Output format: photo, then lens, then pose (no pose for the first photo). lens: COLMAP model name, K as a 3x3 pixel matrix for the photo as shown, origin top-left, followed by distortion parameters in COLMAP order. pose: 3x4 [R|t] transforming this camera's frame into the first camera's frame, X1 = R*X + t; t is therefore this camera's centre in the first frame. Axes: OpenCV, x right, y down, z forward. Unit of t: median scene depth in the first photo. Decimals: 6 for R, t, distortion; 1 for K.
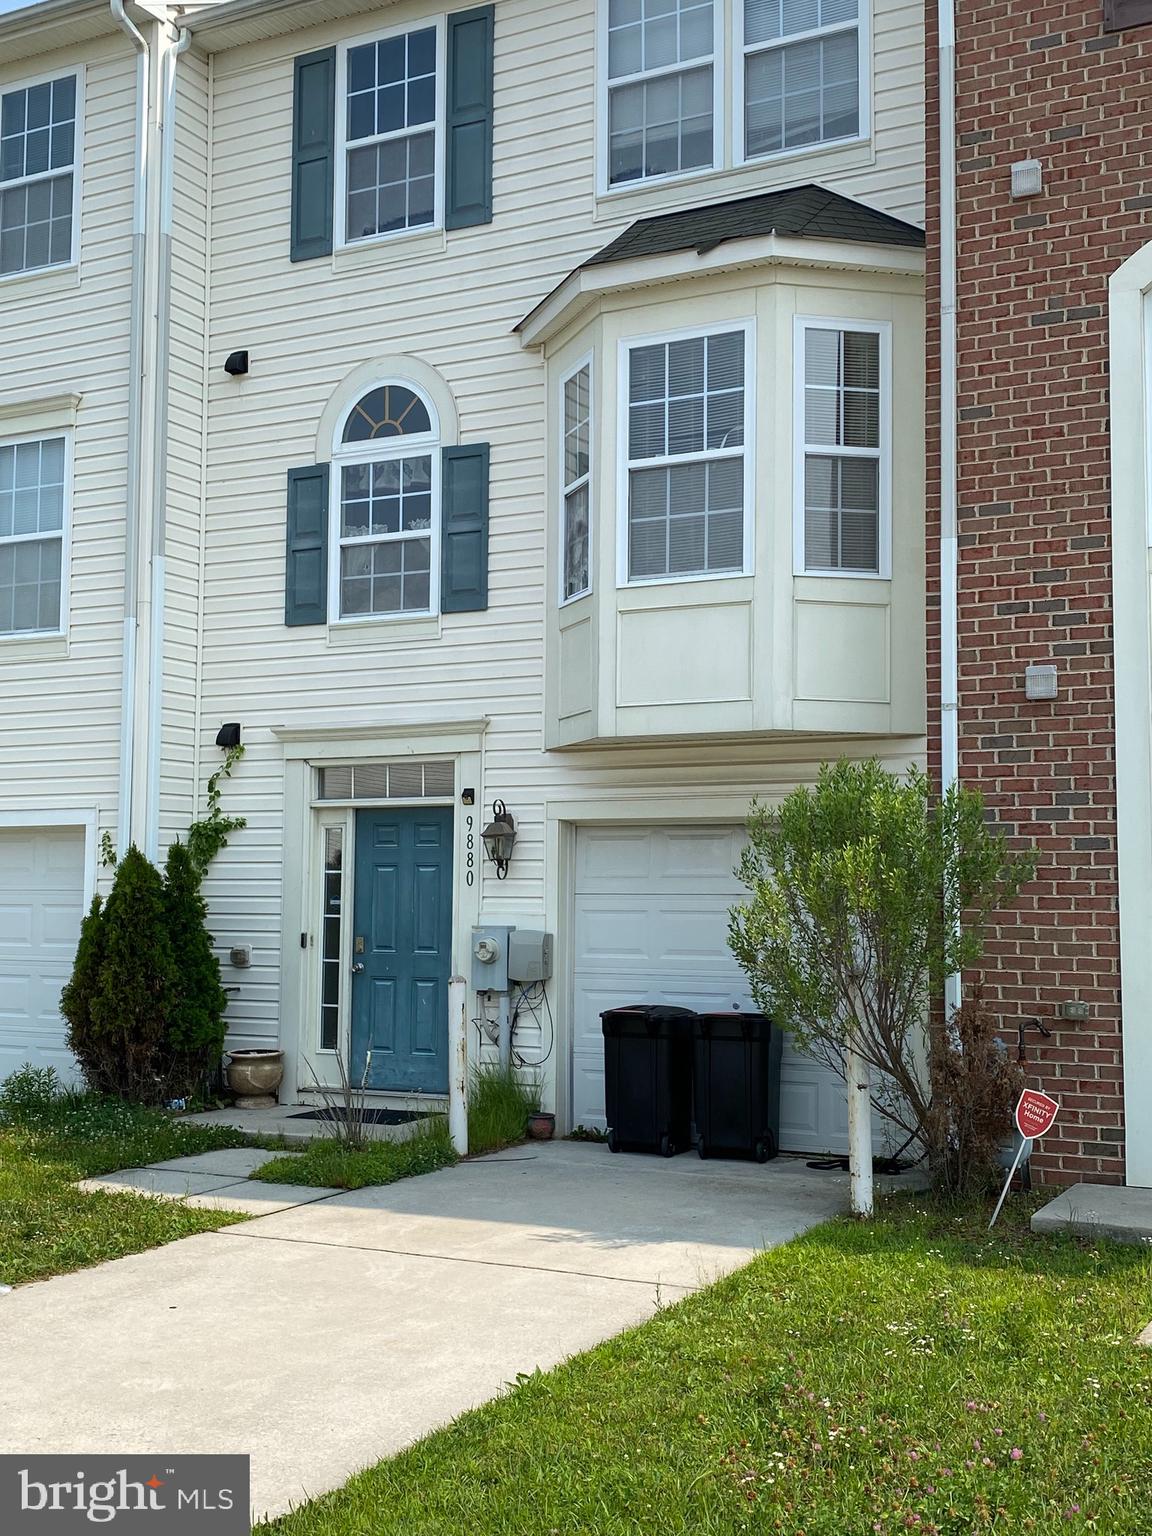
lens RADIAL K [[1744.7, 0, 563.1], [0, 1744.7, 734.1], [0, 0, 1]] dist [0.032200, 0.000000]
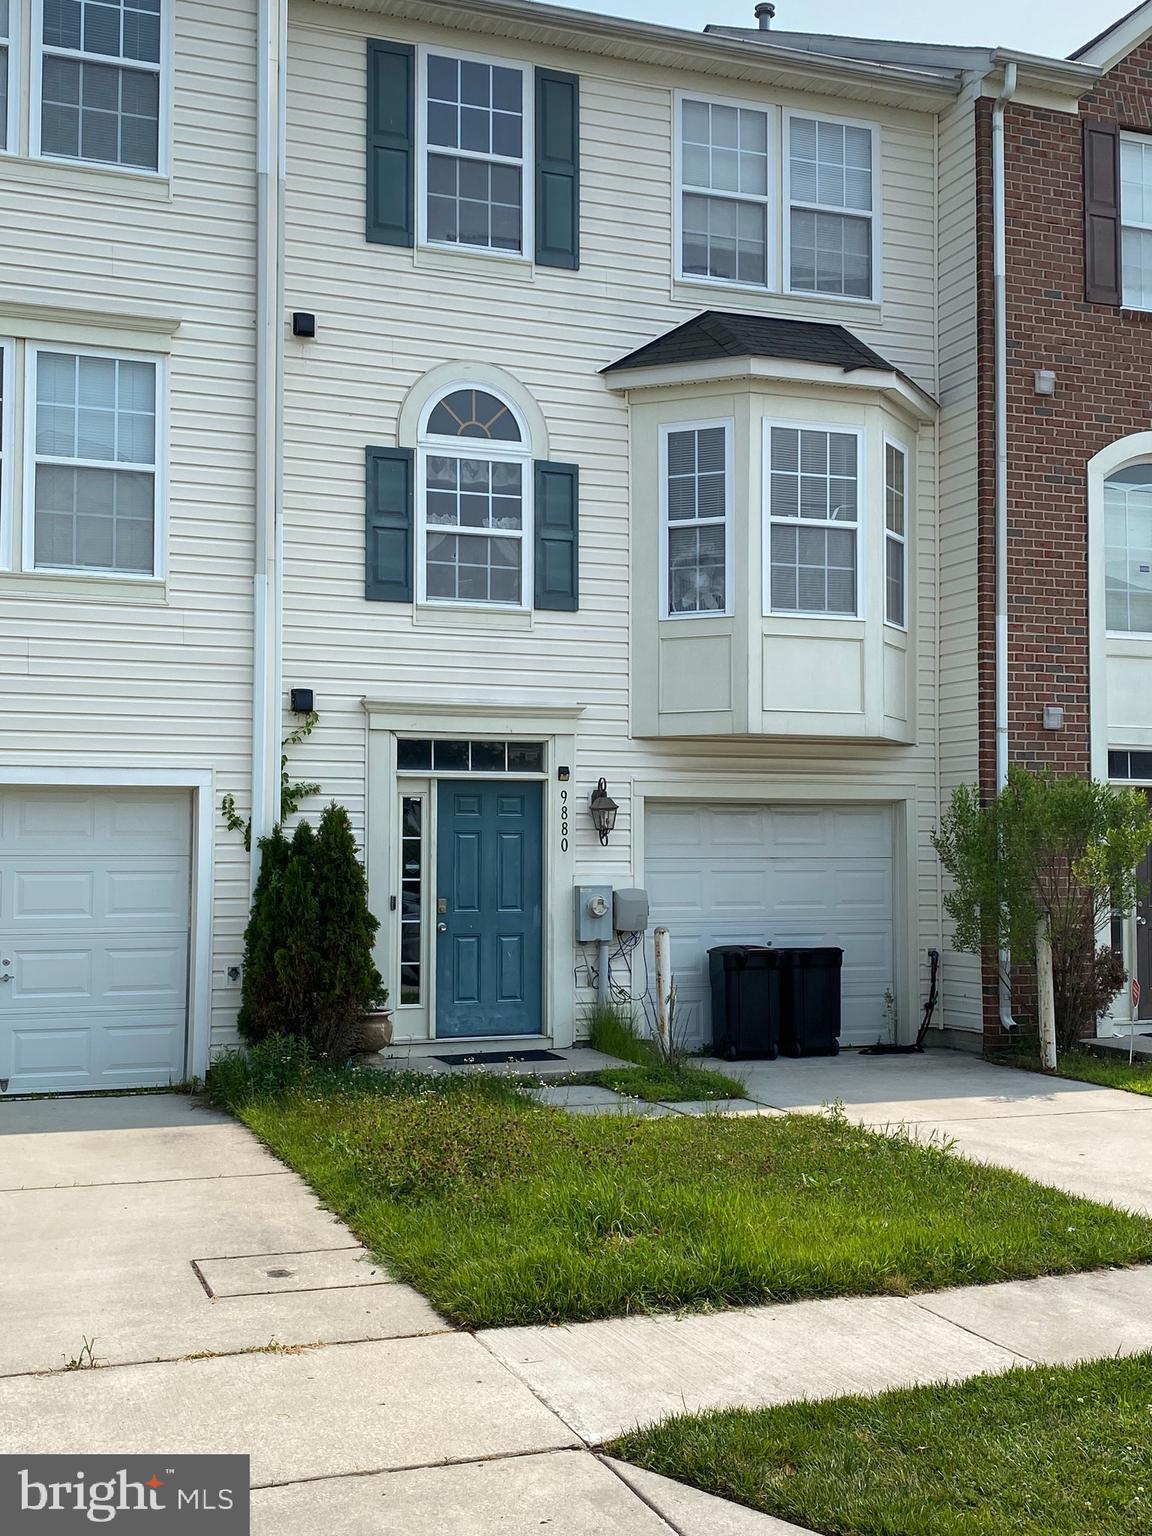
lens RADIAL K [[1744.7, 0, 588.5], [0, 1744.7, 764.8], [0, 0, 1]] dist [0.032200, 0.000000]
pose [[0.653975, 0.038812, 0.755520, -0.894752], [-0.064467, 0.997910, 0.004539, 0.023533], [-0.753765, -0.051674, 0.655110, 0.235145]]
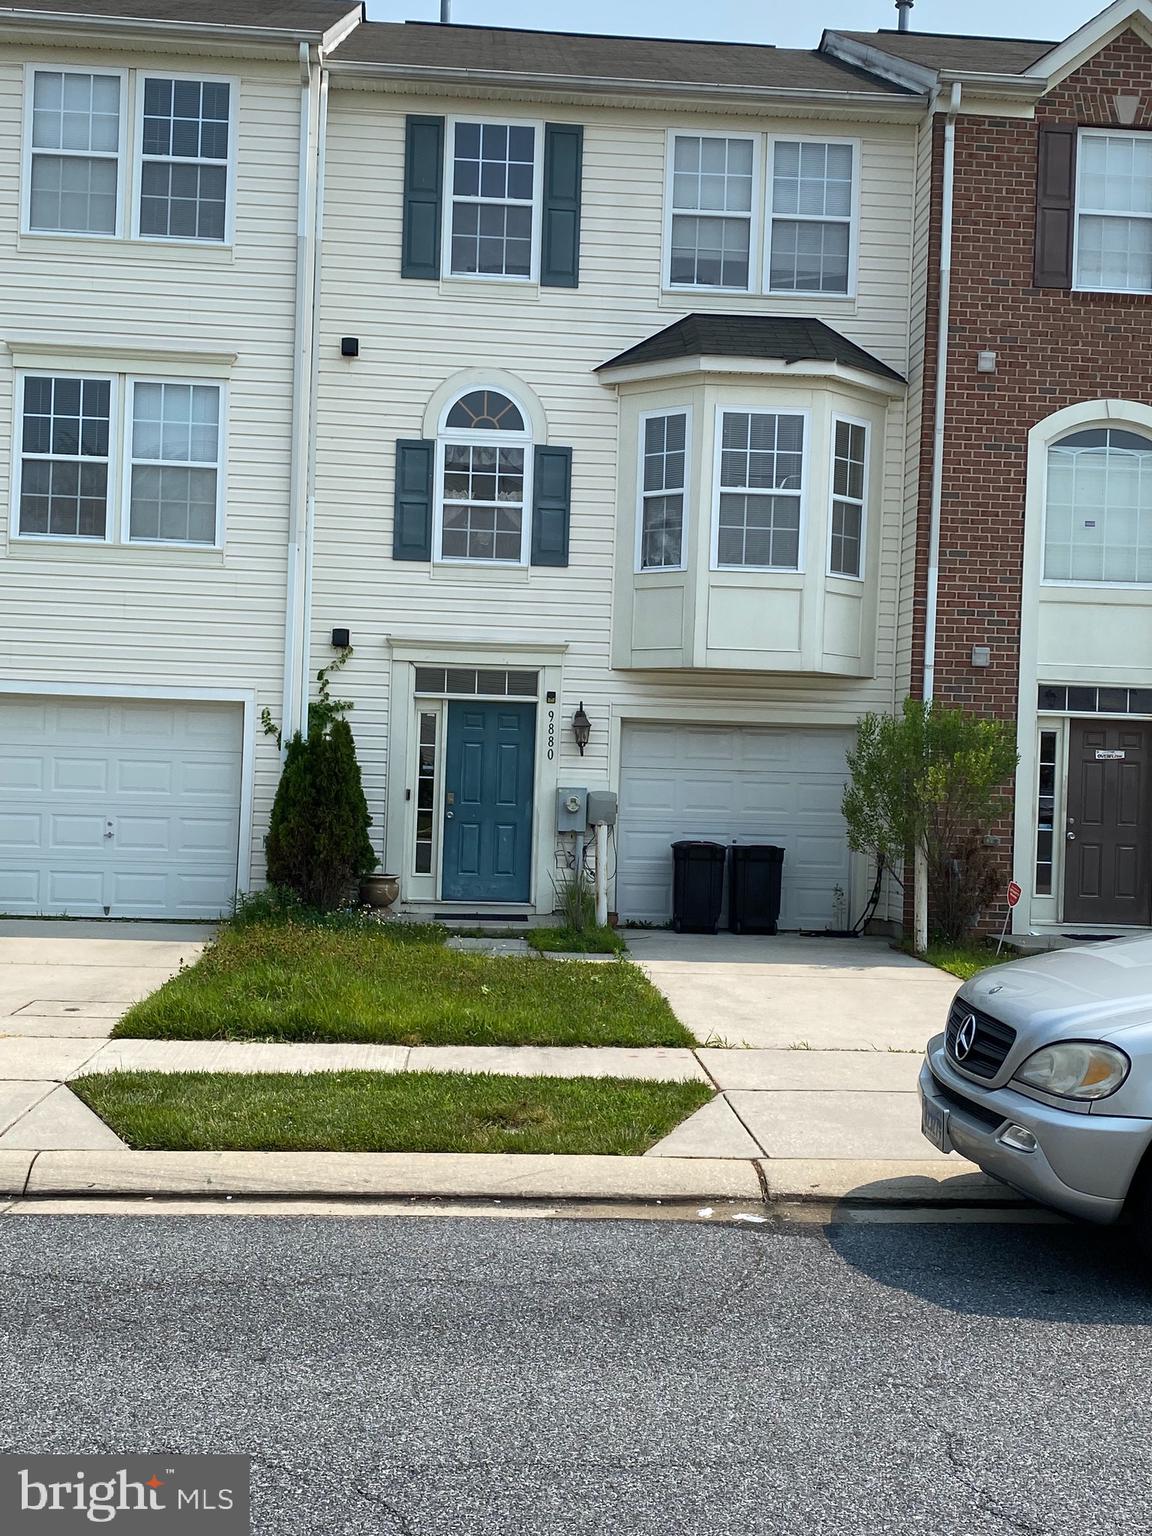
lens RADIAL K [[1744.7, 0, 572.2], [0, 1744.7, 768.9], [0, 0, 1]] dist [0.032200, 0.000000]
pose [[0.846740, 0.026670, 0.531338, -0.787462], [-0.076526, 0.994462, 0.072037, -0.009898], [-0.526474, -0.101658, 0.844092, -0.220870]]
